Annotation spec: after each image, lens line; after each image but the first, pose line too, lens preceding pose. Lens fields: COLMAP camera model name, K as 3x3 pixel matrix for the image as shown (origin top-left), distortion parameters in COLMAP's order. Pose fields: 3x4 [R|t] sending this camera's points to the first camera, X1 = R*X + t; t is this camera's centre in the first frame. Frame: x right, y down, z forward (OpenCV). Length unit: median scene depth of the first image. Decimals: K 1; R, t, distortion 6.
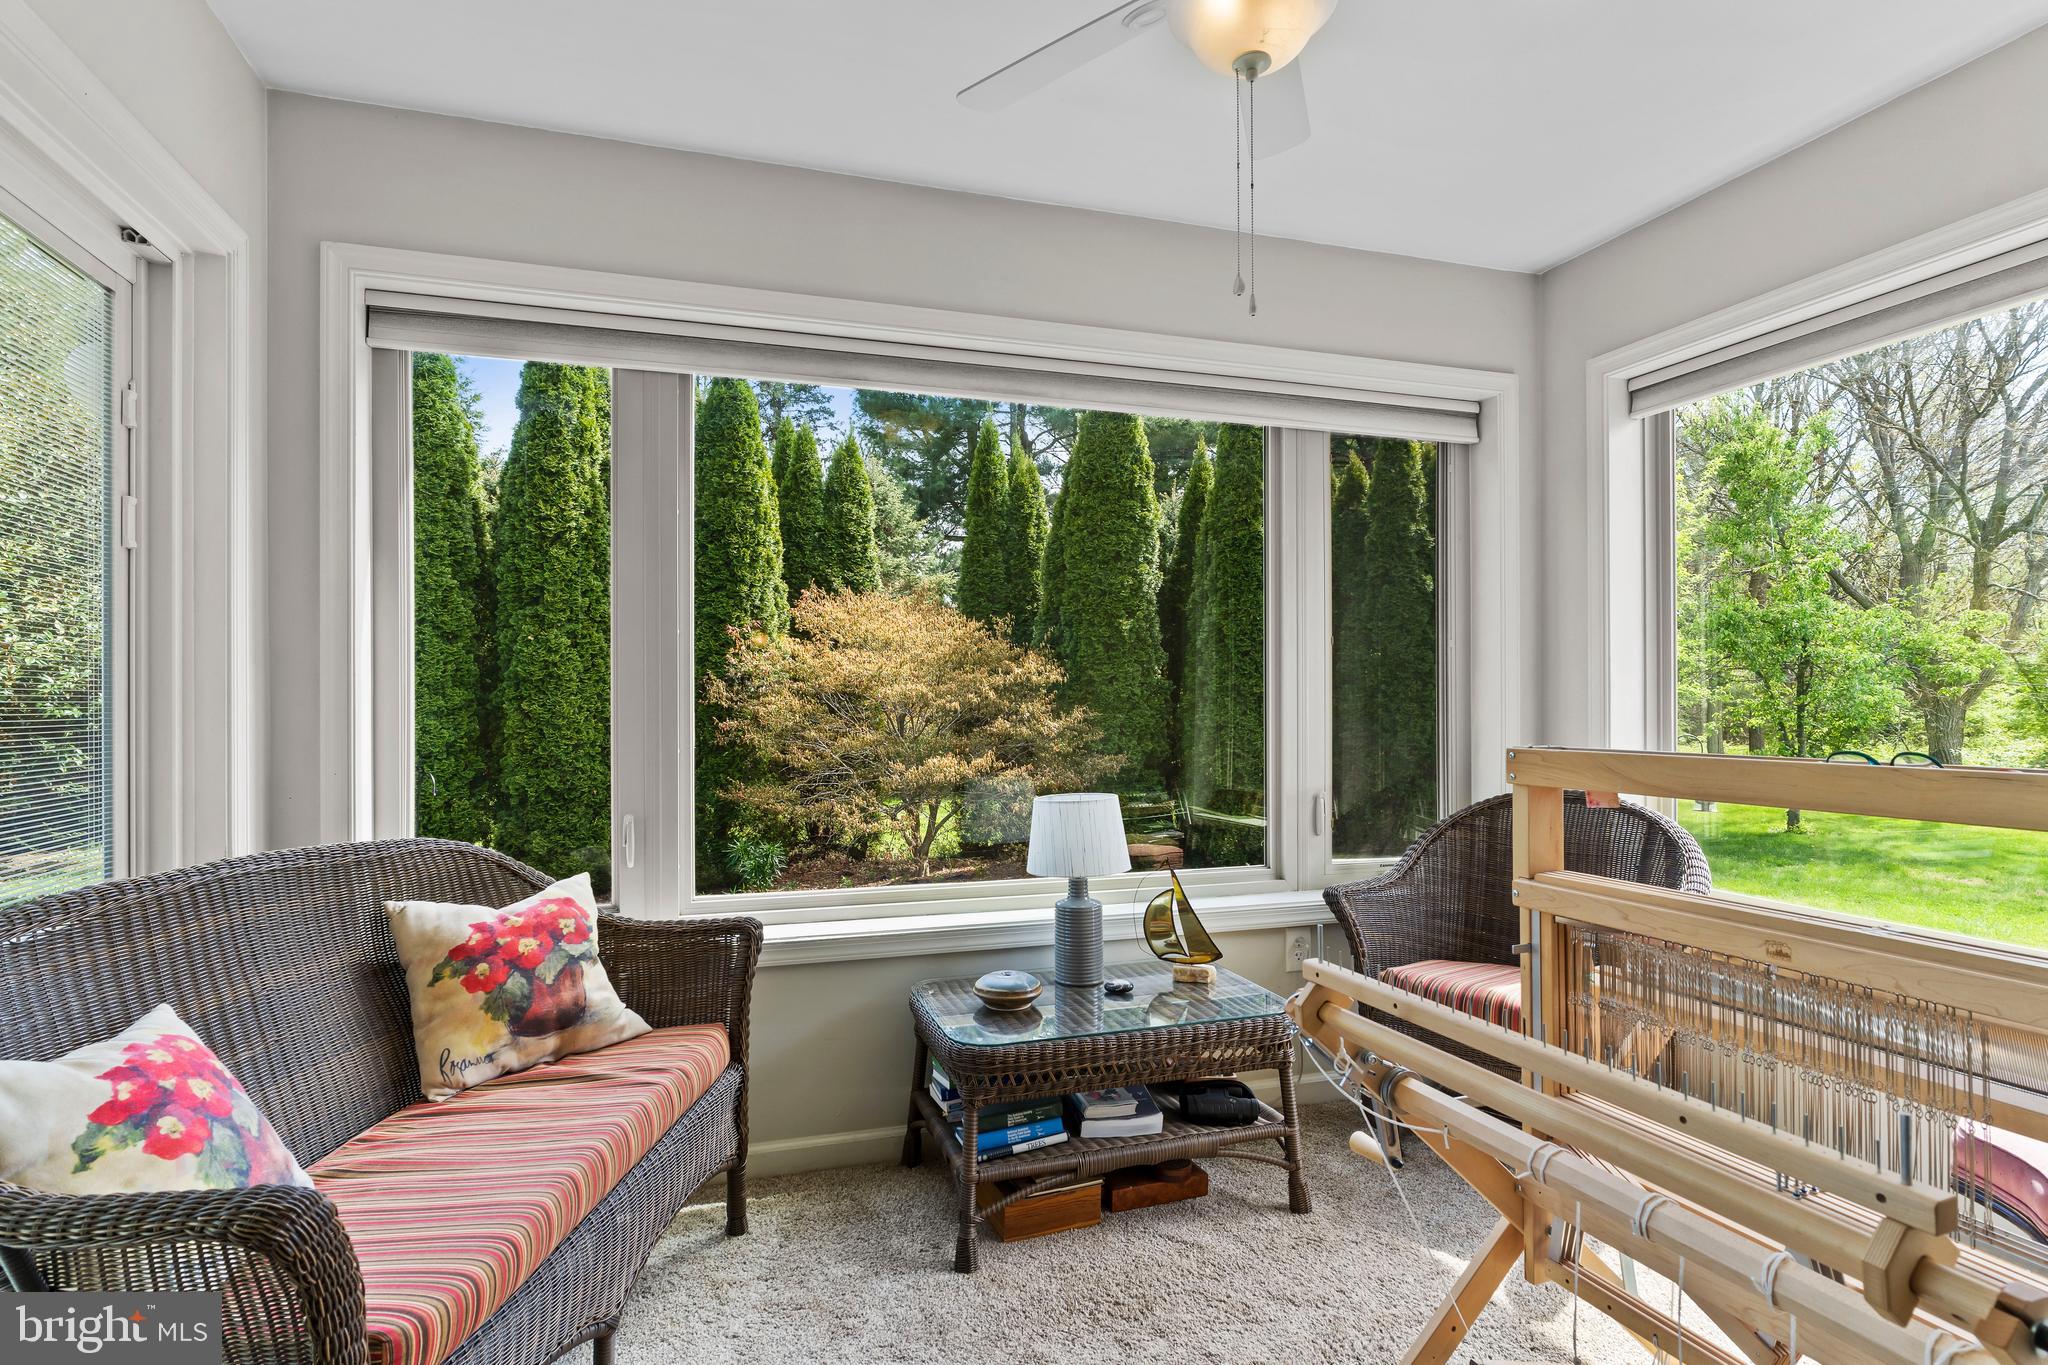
lens RADIAL K [[1054.3, 0, 1027.2], [0, 1054.3, 685.8], [0, 0, 1]] dist [0.001547, -0.000539]
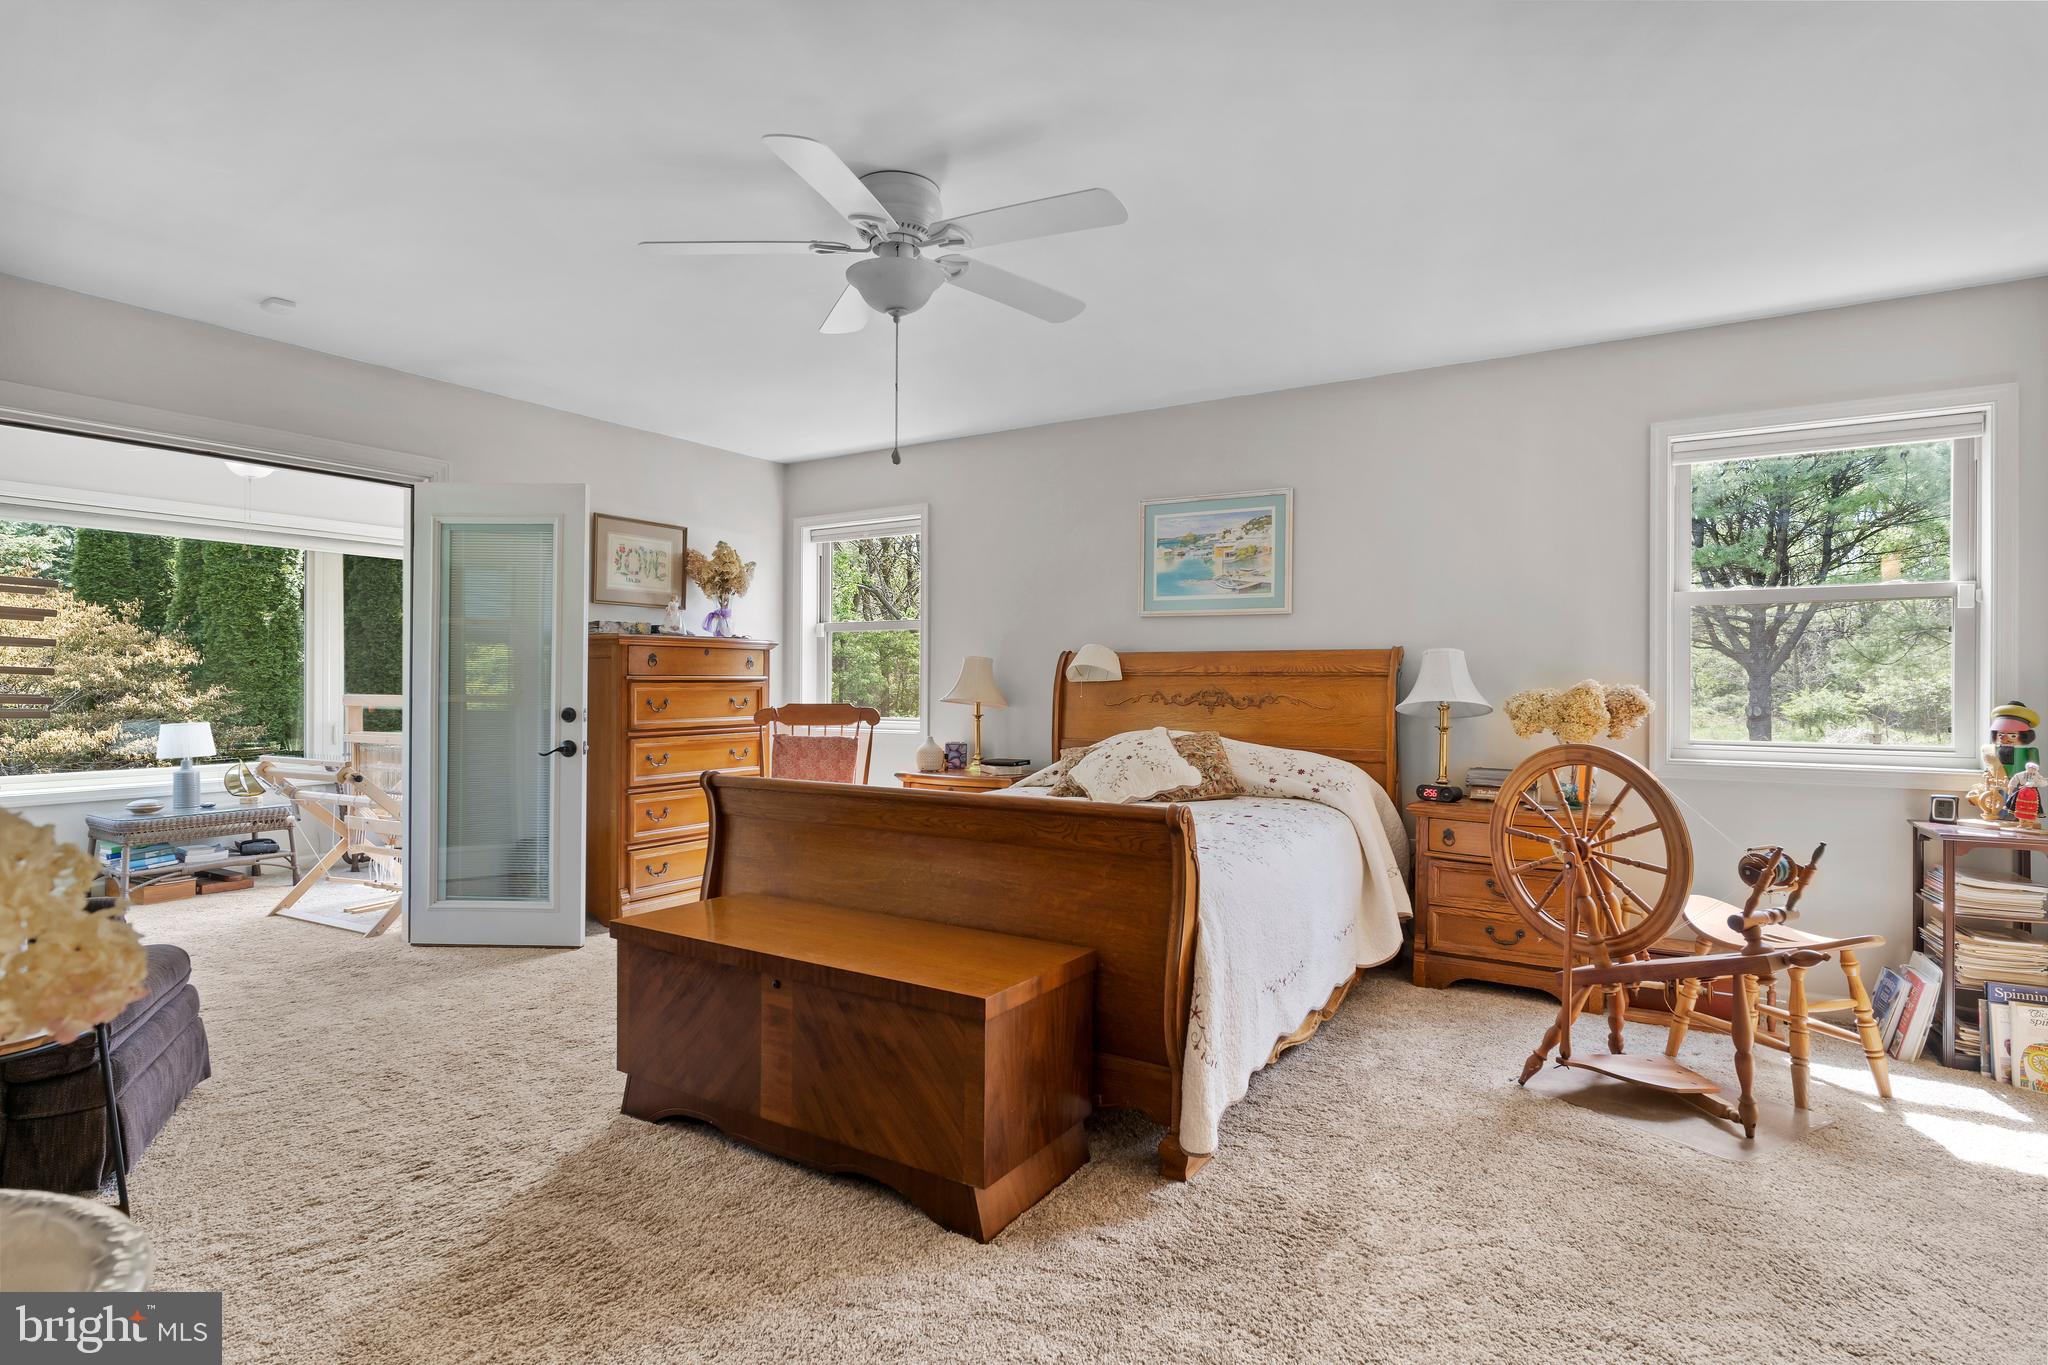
lens RADIAL K [[1054.3, 0, 1020.7], [0, 1054.3, 677.8], [0, 0, 1]] dist [0.001547, -0.000539]
pose [[0.775051, 0.003752, 0.631887, 0.001401], [-0.011091, 0.999909, 0.007666, -0.007230], [-0.631801, -0.012950, 0.775022, -0.456050]]
